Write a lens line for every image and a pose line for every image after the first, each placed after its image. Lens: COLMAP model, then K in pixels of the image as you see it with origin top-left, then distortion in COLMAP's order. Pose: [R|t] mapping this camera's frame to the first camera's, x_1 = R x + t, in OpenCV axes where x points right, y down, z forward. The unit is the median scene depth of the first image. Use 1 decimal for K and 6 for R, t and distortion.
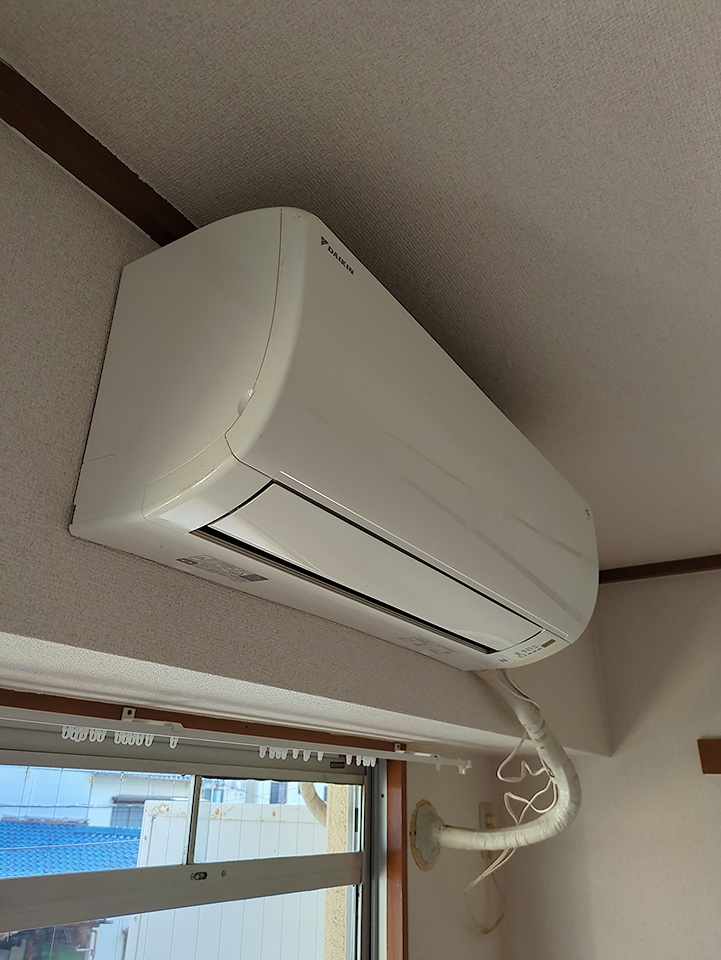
lens RADIAL K [[682.9, 0, 344.1], [0, 682.9, 479.5], [0, 0, 1]] dist [0.003269, -0.001107]
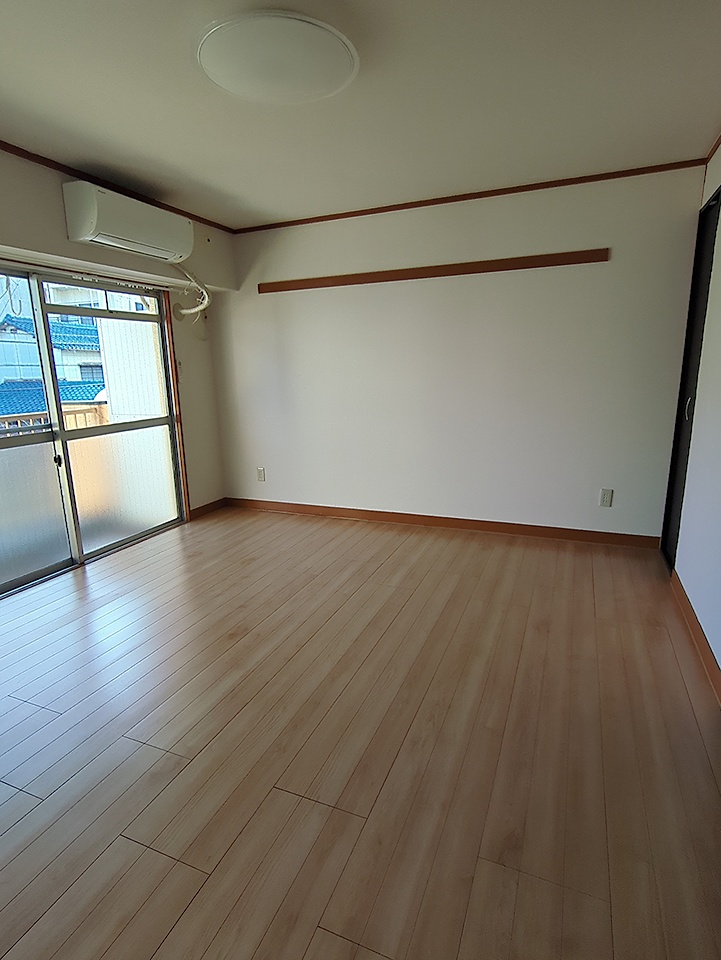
lens RADIAL K [[578.3, 0, 356.5], [0, 578.3, 478.4], [0, 0, 1]] dist [0.002380, -0.001268]
pose [[0.987953, -0.068901, 0.138572, 0.619493], [-0.023467, 0.818364, 0.574221, -0.591401], [-0.152967, -0.570555, 0.806888, -2.326579]]
